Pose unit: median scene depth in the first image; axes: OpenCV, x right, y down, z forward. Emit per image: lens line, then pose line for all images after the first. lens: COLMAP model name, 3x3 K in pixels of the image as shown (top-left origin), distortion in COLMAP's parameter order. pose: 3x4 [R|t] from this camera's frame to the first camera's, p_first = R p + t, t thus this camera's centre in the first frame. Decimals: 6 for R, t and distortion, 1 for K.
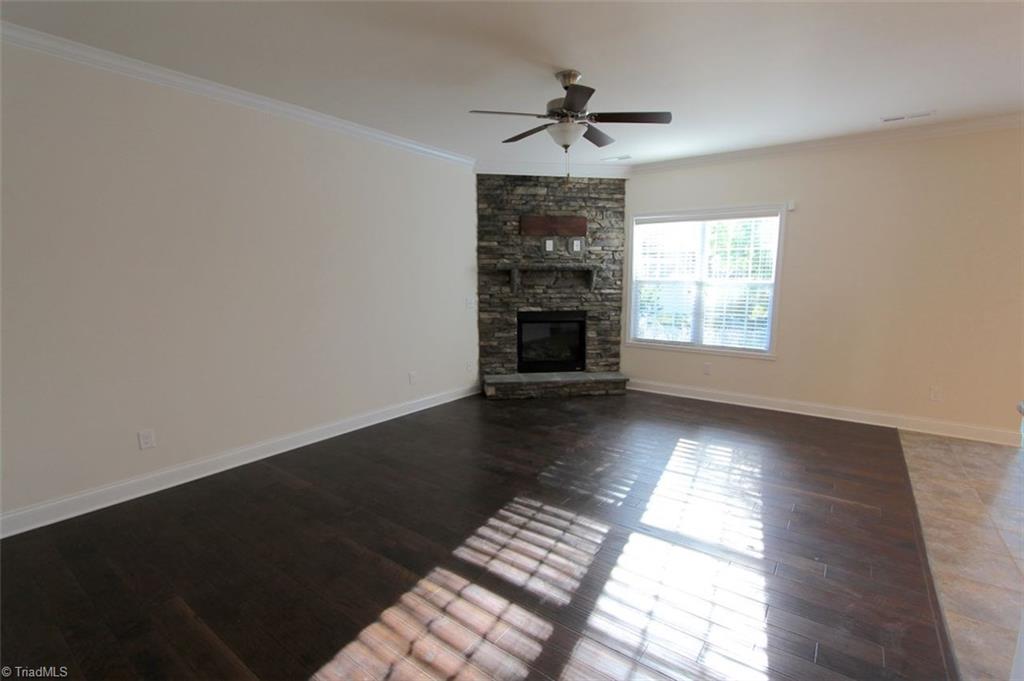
lens RADIAL K [[471.5, 0, 516.1], [0, 471.5, 340.6], [0, 0, 1]] dist [-0.018691, 0.002833]
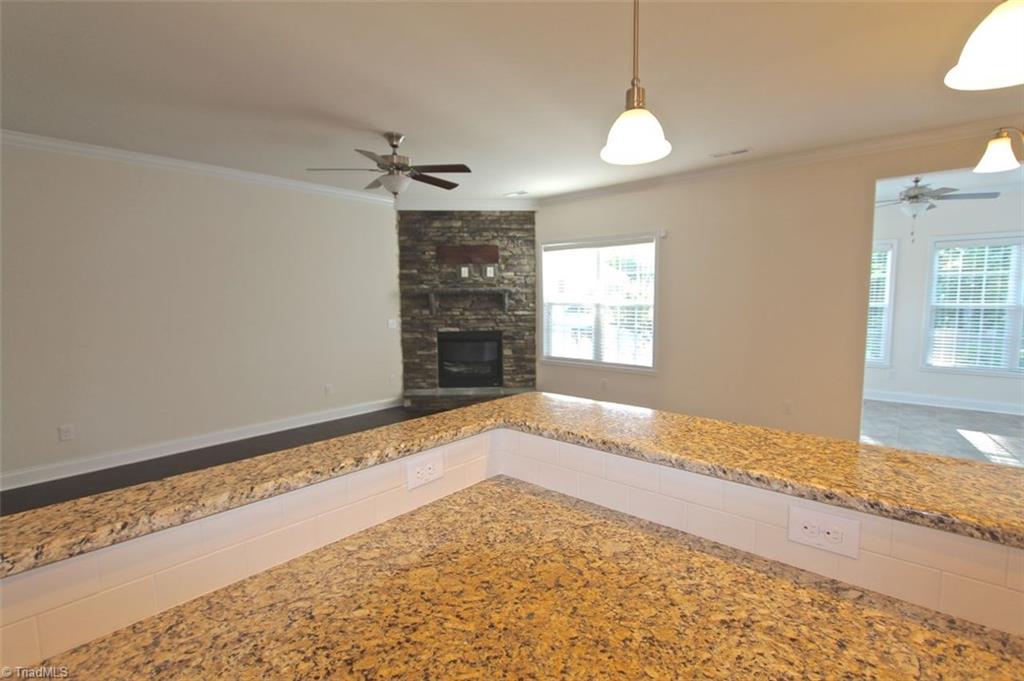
lens RADIAL K [[471.5, 0, 511.3], [0, 471.5, 340.7], [0, 0, 1]] dist [-0.018691, 0.002833]
pose [[0.996555, -0.003159, -0.082880, 0.268637], [-0.000695, 0.998921, -0.046427, 0.010568], [0.082937, 0.046325, 0.995478, -0.084567]]
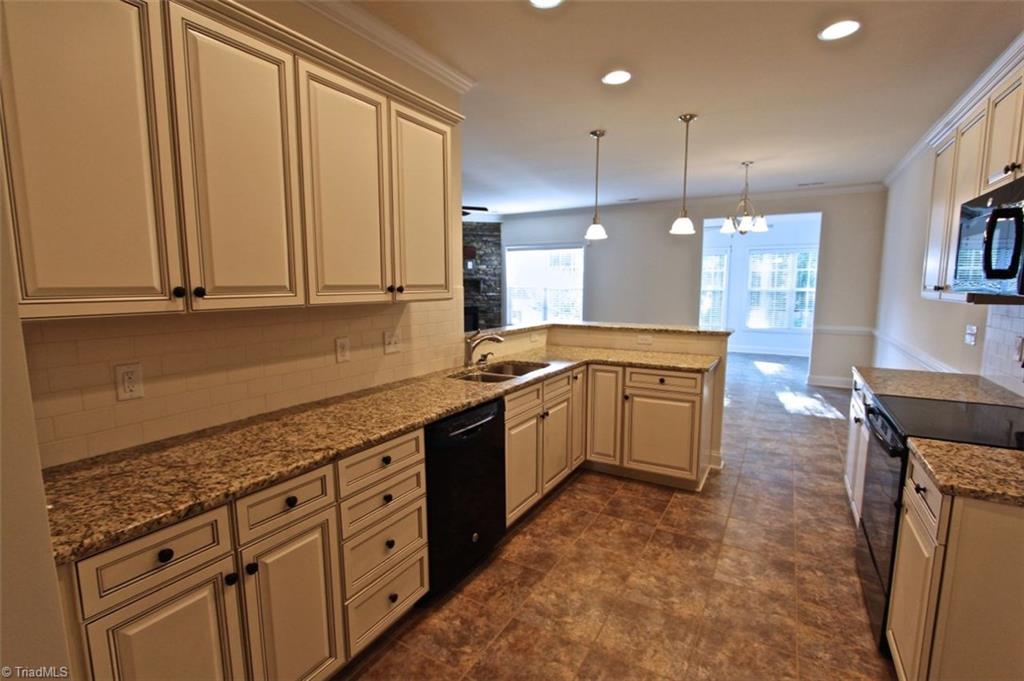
lens RADIAL K [[471.5, 0, 510.5], [0, 471.5, 341.2], [0, 0, 1]] dist [-0.018691, 0.002833]
pose [[0.995085, -0.017077, 0.097539, 0.106046], [0.018732, 0.999695, -0.016080, 0.078697], [-0.097234, 0.017828, 0.995102, -0.564015]]
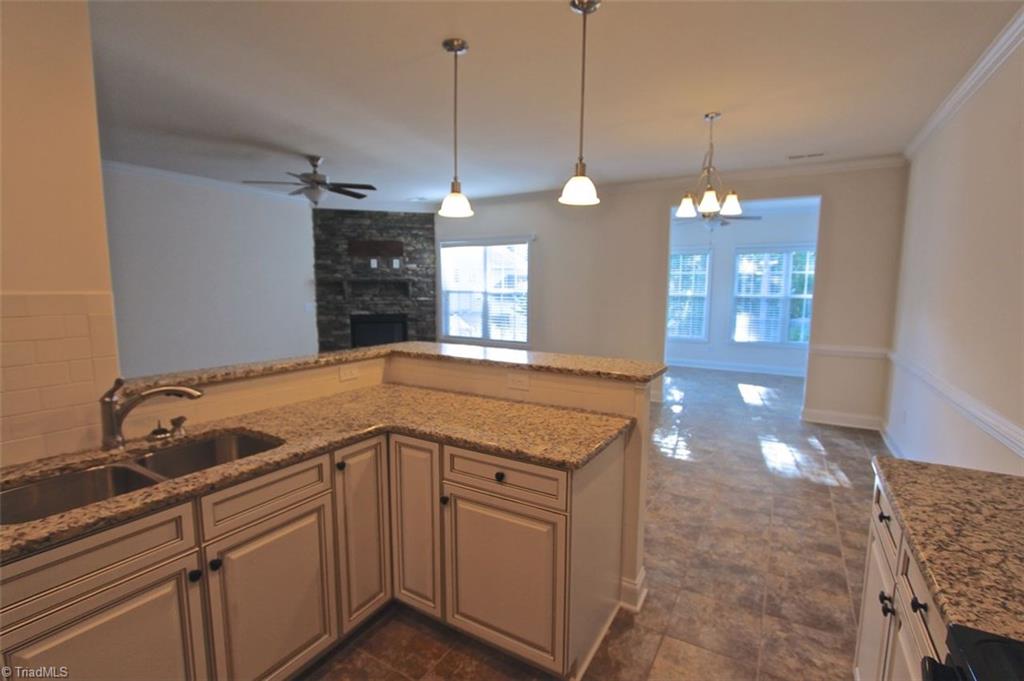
lens RADIAL K [[471.5, 0, 511.2], [0, 471.5, 341.3], [0, 0, 1]] dist [-0.018691, 0.002833]
pose [[0.995392, -0.007644, 0.095587, 0.318367], [0.009785, 0.999711, -0.021951, 0.043655], [-0.095392, 0.022785, 0.995179, -0.314124]]
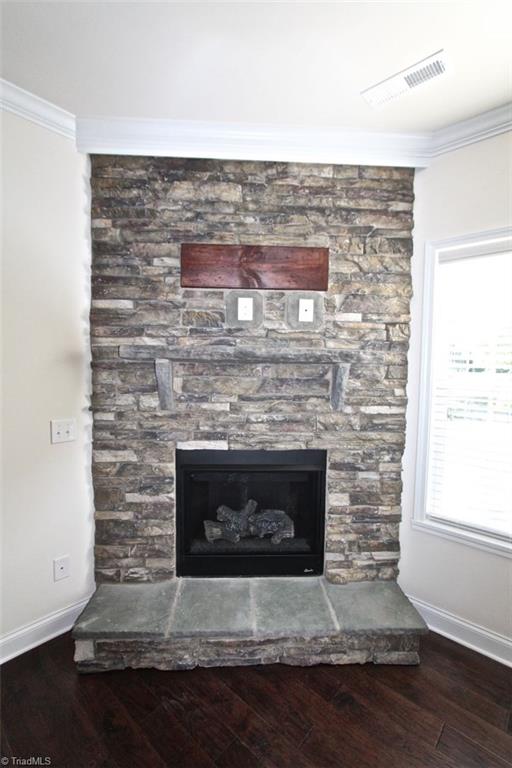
lens RADIAL K [[353.6, 0, 252.5], [0, 353.6, 389.5], [0, 0, 1]] dist [-0.018691, 0.002833]
pose [[0.994605, 0.021417, -0.101499, 0.113010], [-0.029847, 0.996162, -0.082285, -0.094484], [0.099347, 0.084870, 0.991427, 0.659467]]
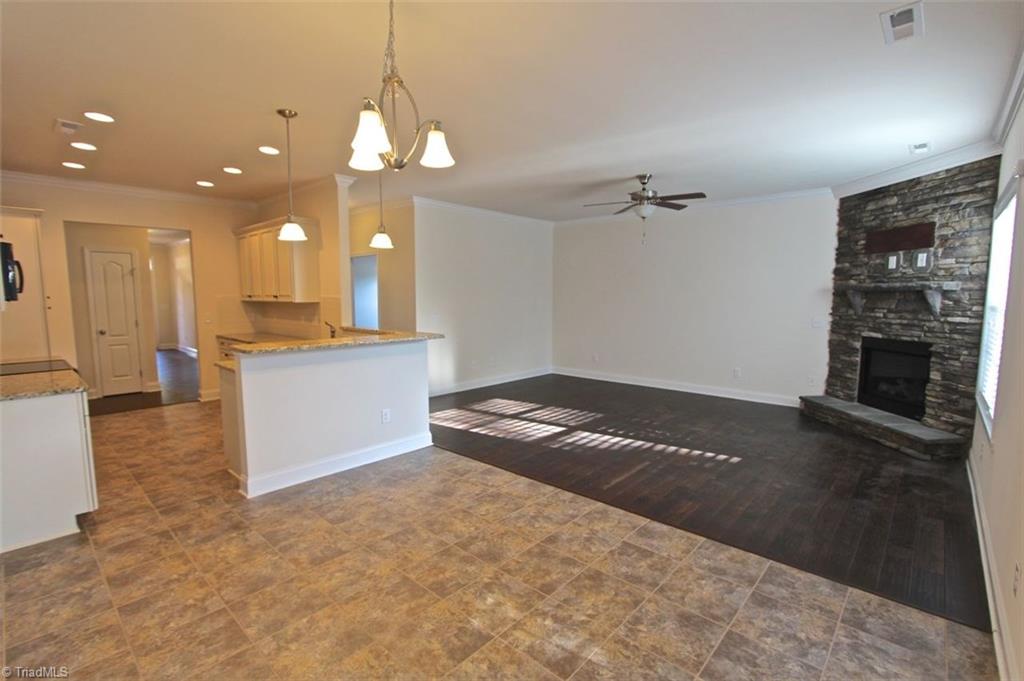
lens RADIAL K [[471.5, 0, 515.2], [0, 471.5, 341.1], [0, 0, 1]] dist [-0.018691, 0.002833]
pose [[-0.104402, 0.096693, -0.989823, 0.987309], [-0.140495, 0.983848, 0.110928, -0.057963], [0.984562, 0.150646, -0.089131, 0.417254]]
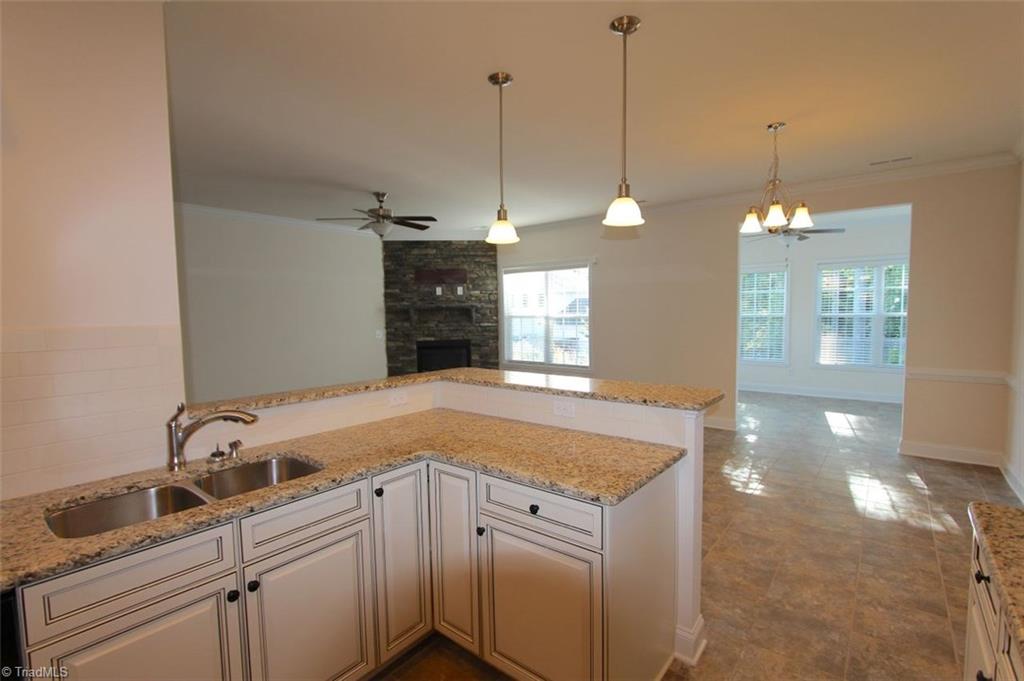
lens RADIAL K [[471.5, 0, 511.5], [0, 471.5, 341.5], [0, 0, 1]] dist [-0.018691, 0.002833]
pose [[0.998554, -0.015000, -0.051613, 0.340825], [0.011156, 0.997197, -0.073983, 0.041820], [0.052578, 0.073300, 0.995923, -0.308512]]
